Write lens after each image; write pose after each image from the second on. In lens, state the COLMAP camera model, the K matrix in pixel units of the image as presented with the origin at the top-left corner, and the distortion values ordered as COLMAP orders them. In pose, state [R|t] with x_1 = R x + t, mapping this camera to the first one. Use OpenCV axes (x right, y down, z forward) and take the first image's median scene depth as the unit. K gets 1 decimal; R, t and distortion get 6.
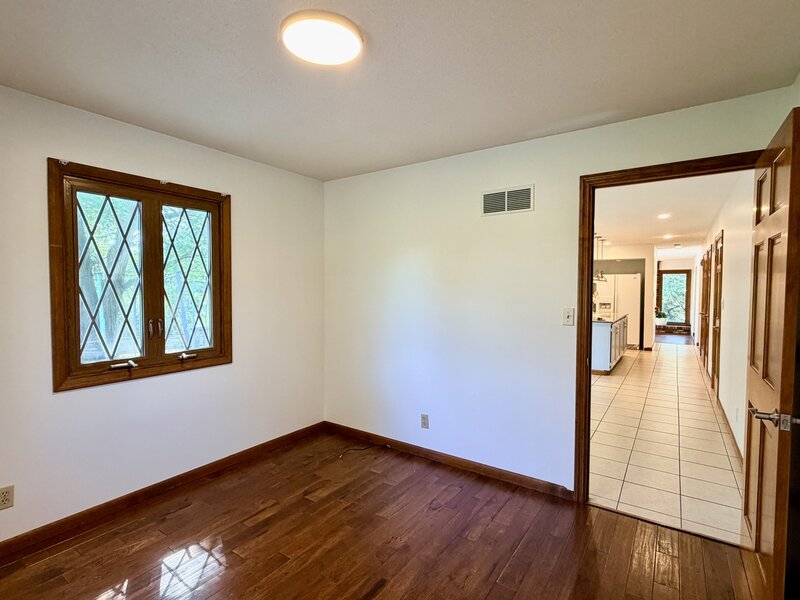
lens RADIAL K [[394.5, 0, 398.9], [0, 394.5, 301.0], [0, 0, 1]] dist [0.002175, 0.000395]
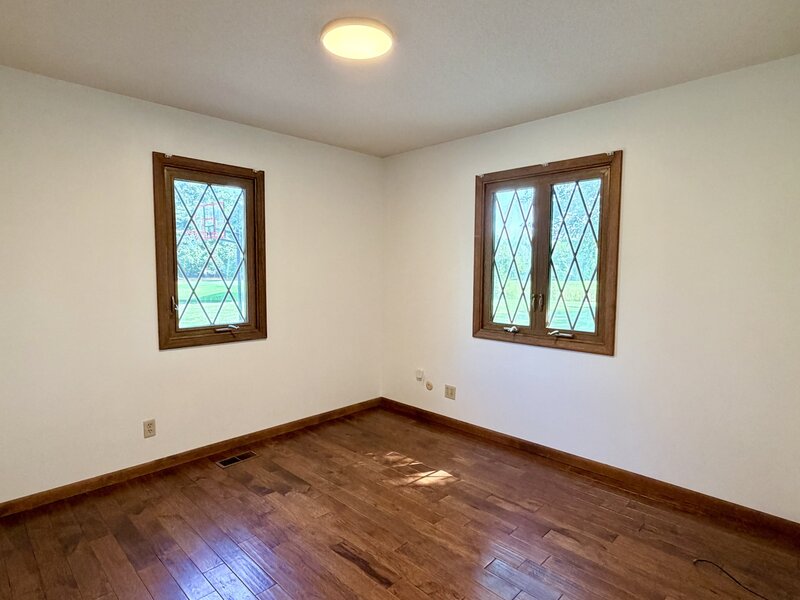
lens RADIAL K [[445.3, 0, 398.9], [0, 445.3, 301.7], [0, 0, 1]] dist [-0.000881, -0.000159]
pose [[-0.166094, 0.067994, -0.983763, 0.651041], [-0.039909, 0.996339, 0.075601, -0.009766], [0.985302, 0.051818, -0.162772, 0.820992]]
